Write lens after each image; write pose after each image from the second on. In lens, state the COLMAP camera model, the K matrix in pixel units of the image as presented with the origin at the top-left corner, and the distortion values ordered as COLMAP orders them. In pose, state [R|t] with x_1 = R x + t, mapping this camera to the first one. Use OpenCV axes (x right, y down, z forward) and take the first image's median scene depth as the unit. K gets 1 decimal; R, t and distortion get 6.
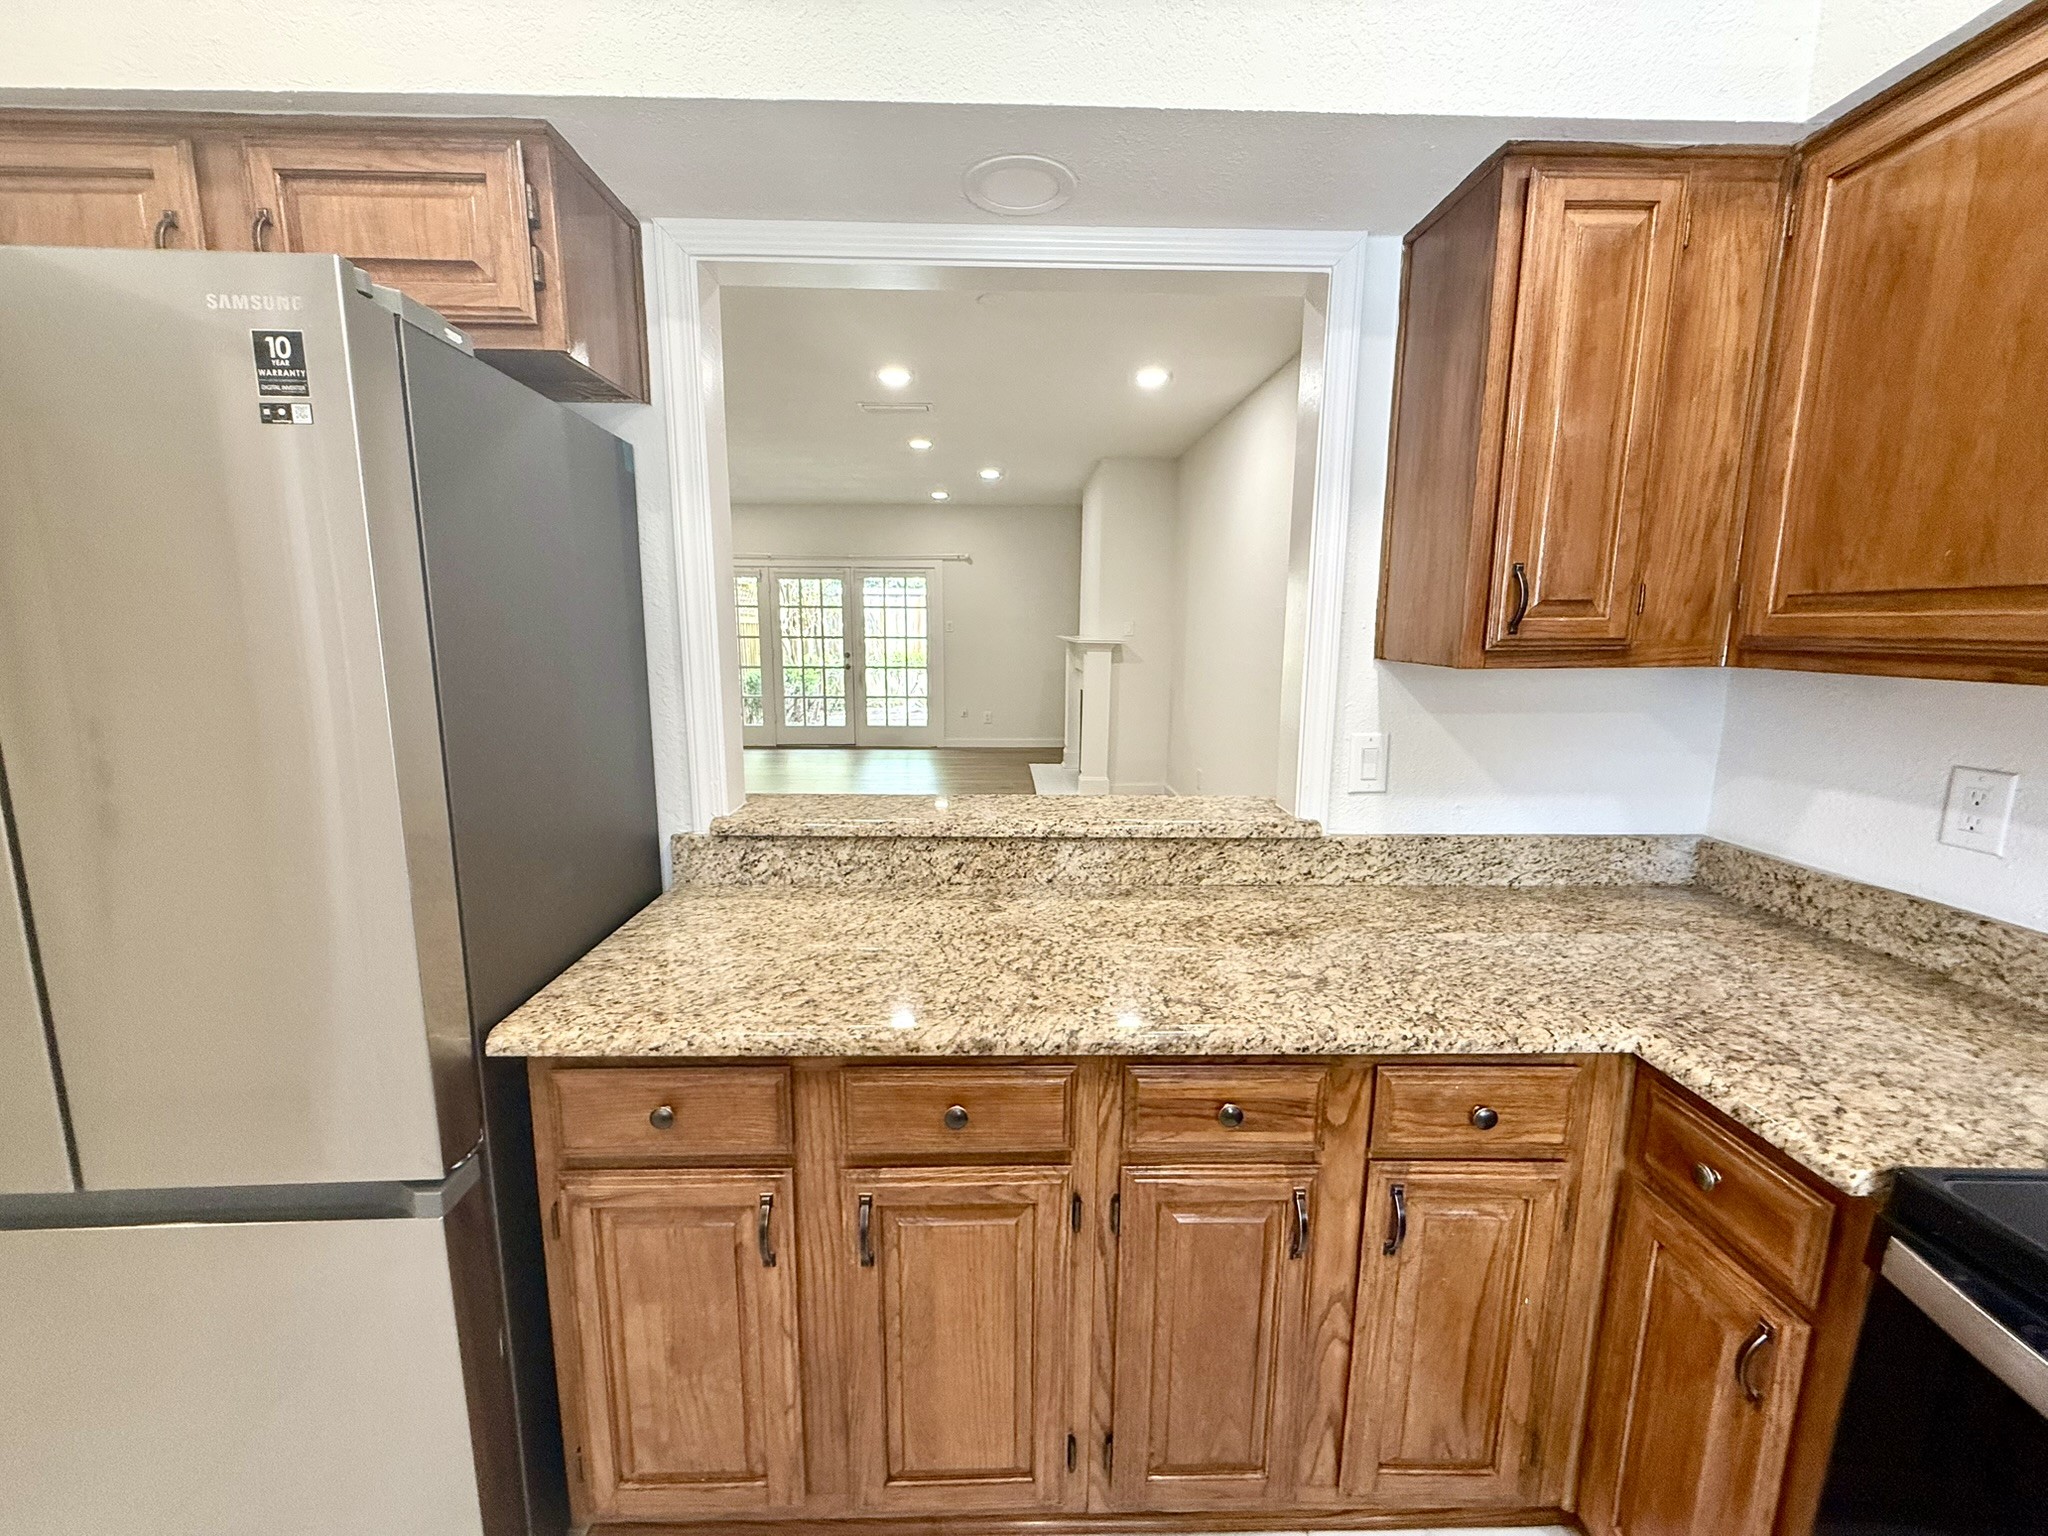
lens RADIAL K [[814.0, 0, 1016.4], [0, 814.0, 766.9], [0, 0, 1]] dist [-0.001267, 0.000152]
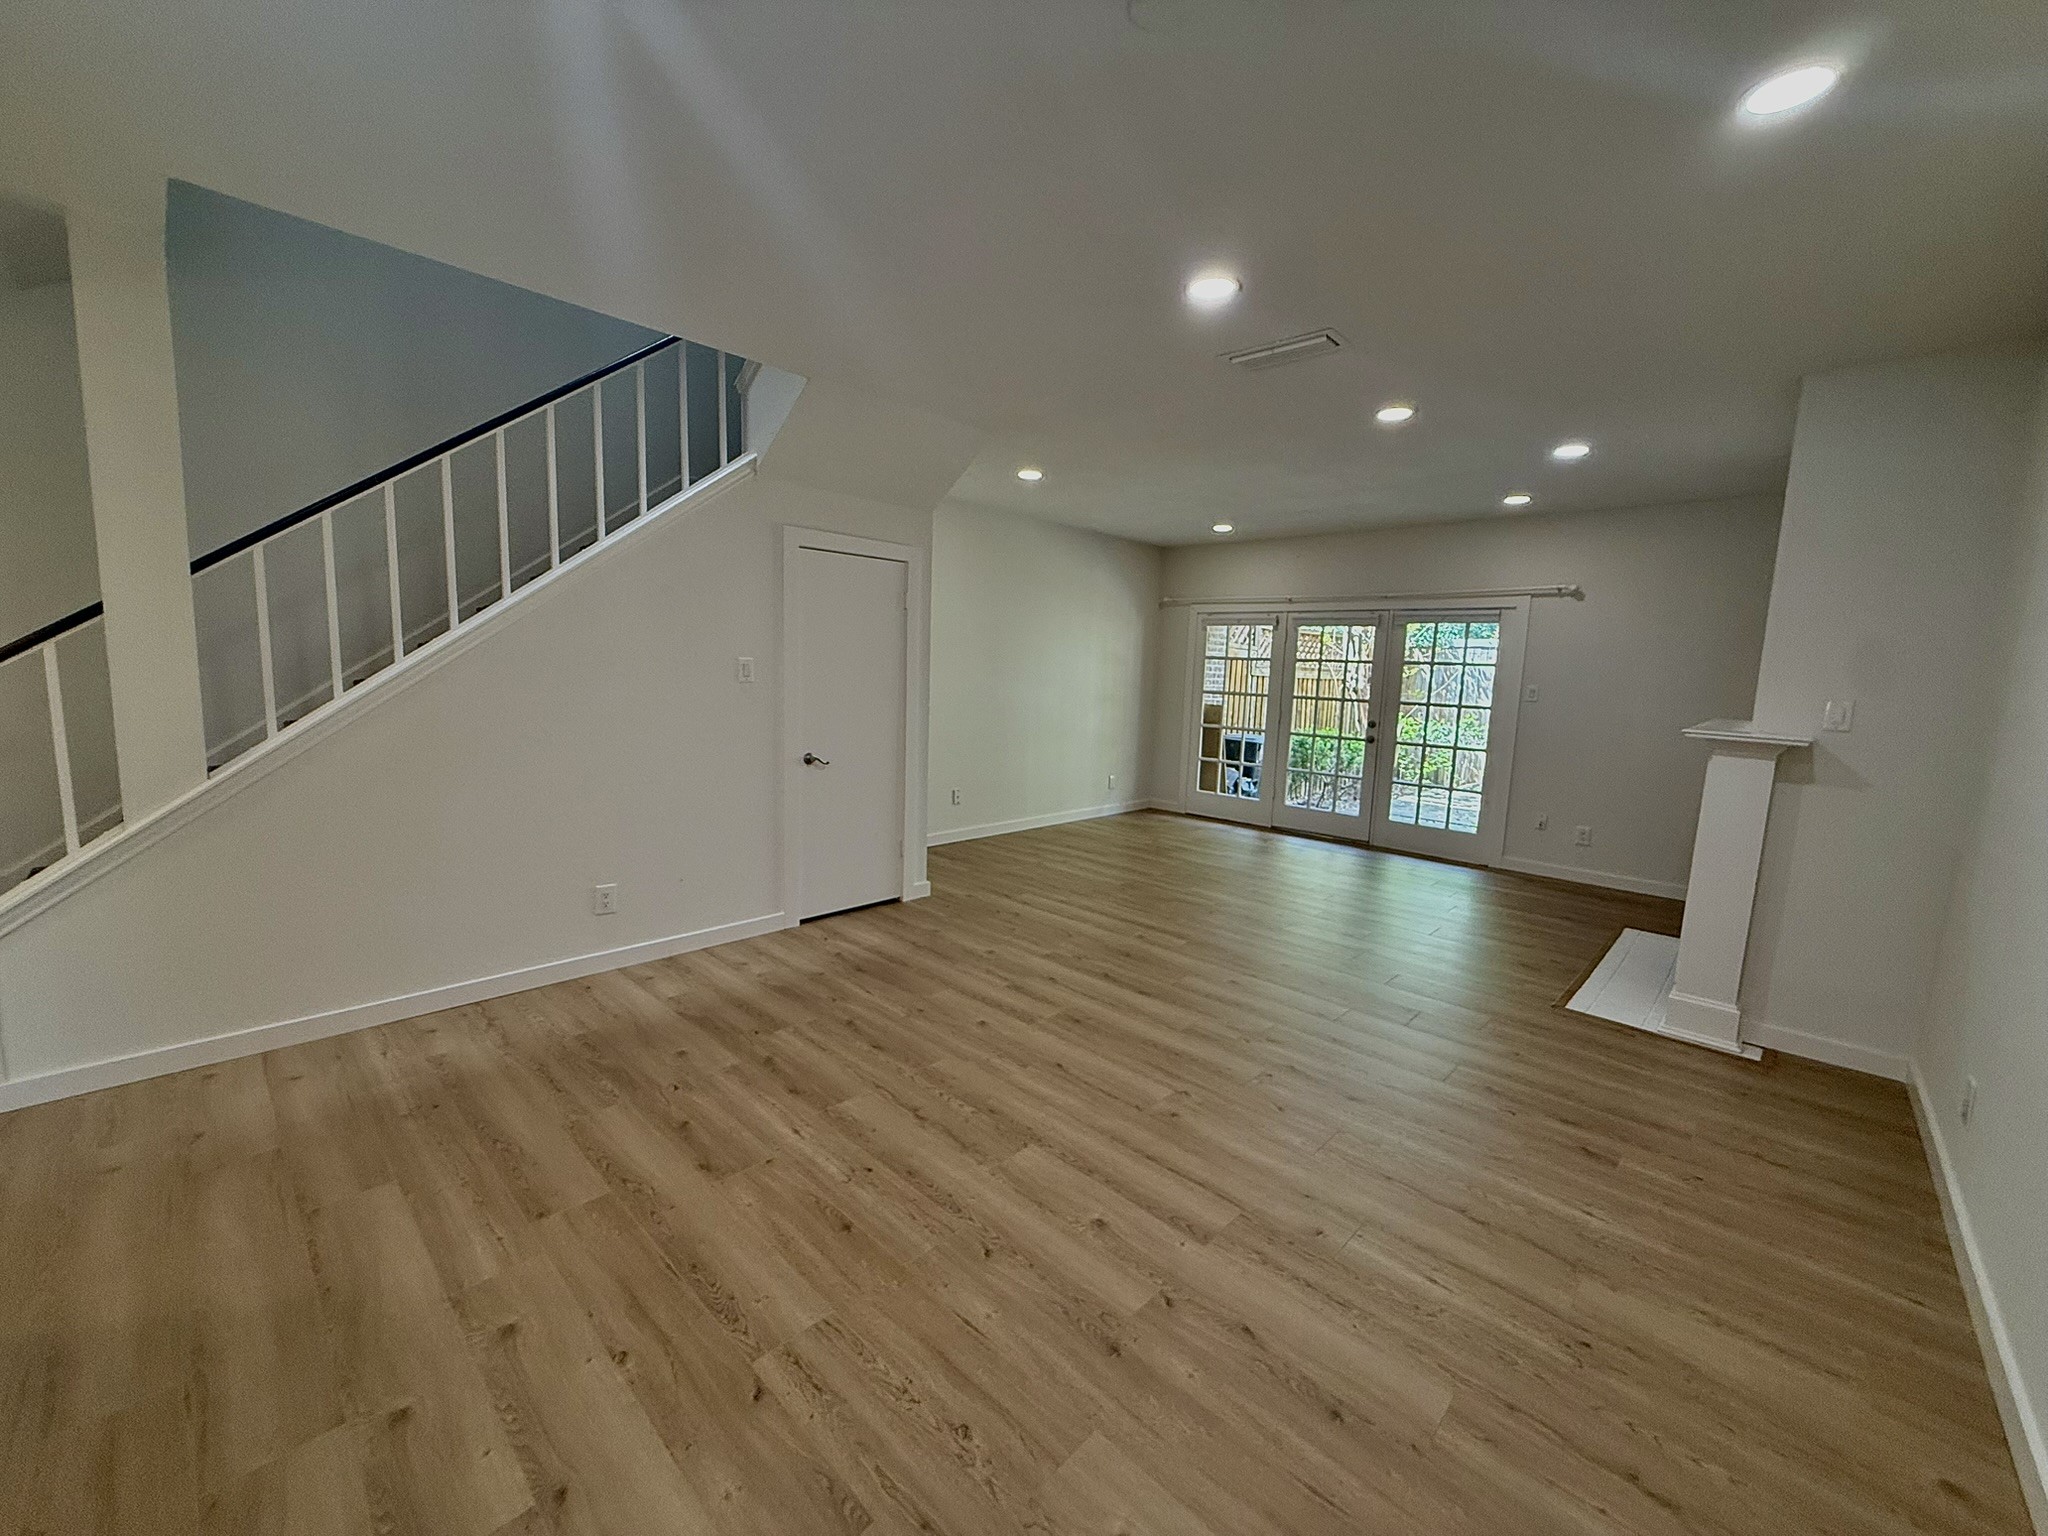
lens RADIAL K [[820.3, 0, 1017.9], [0, 820.3, 762.8], [0, 0, 1]] dist [0.002616, 0.000238]
pose [[0.705898, 0.104445, -0.700571, 0.558546], [-0.151347, 0.988467, -0.005132, -0.272613], [0.691956, 0.109652, 0.713564, 1.291293]]
